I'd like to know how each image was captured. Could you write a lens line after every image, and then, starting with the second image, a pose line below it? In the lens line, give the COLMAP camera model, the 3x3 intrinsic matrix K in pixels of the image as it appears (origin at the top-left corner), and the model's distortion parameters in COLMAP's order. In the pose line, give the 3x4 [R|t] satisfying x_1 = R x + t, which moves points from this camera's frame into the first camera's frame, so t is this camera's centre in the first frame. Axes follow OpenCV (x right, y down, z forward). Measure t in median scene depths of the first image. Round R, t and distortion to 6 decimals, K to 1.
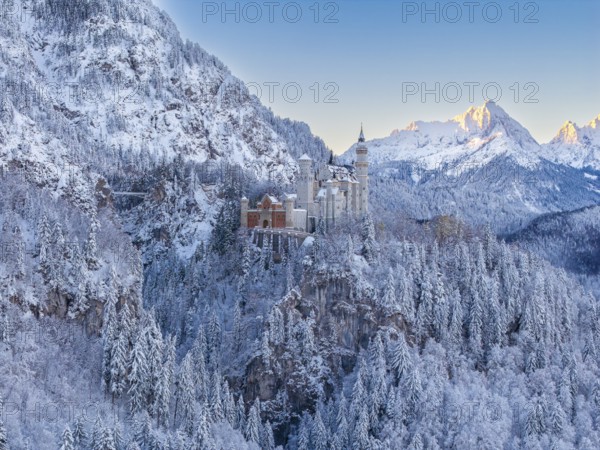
lens RADIAL K [[1190.2, 0, 300.0], [0, 1190.2, 225.0], [0, 0, 1]] dist [-0.009241, 0.116671]
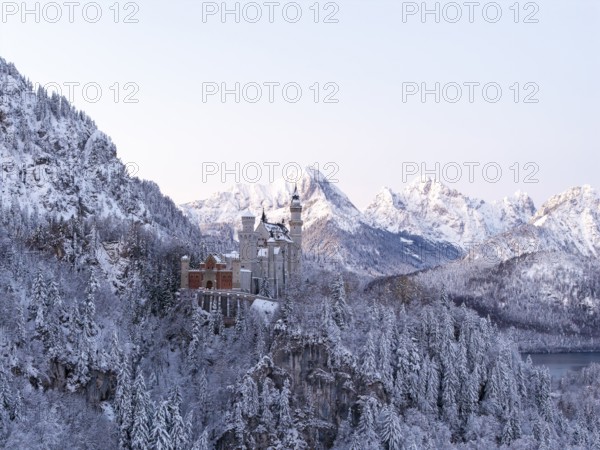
lens RADIAL K [[1190.2, 0, 300.0], [0, 1190.2, 225.0], [0, 0, 1]] dist [-0.009241, 0.116671]
pose [[0.987374, 0.014491, 0.157741, -0.096995], [-0.006215, 0.998584, -0.052834, 0.000827], [-0.158284, 0.051186, 0.986066, 0.062318]]
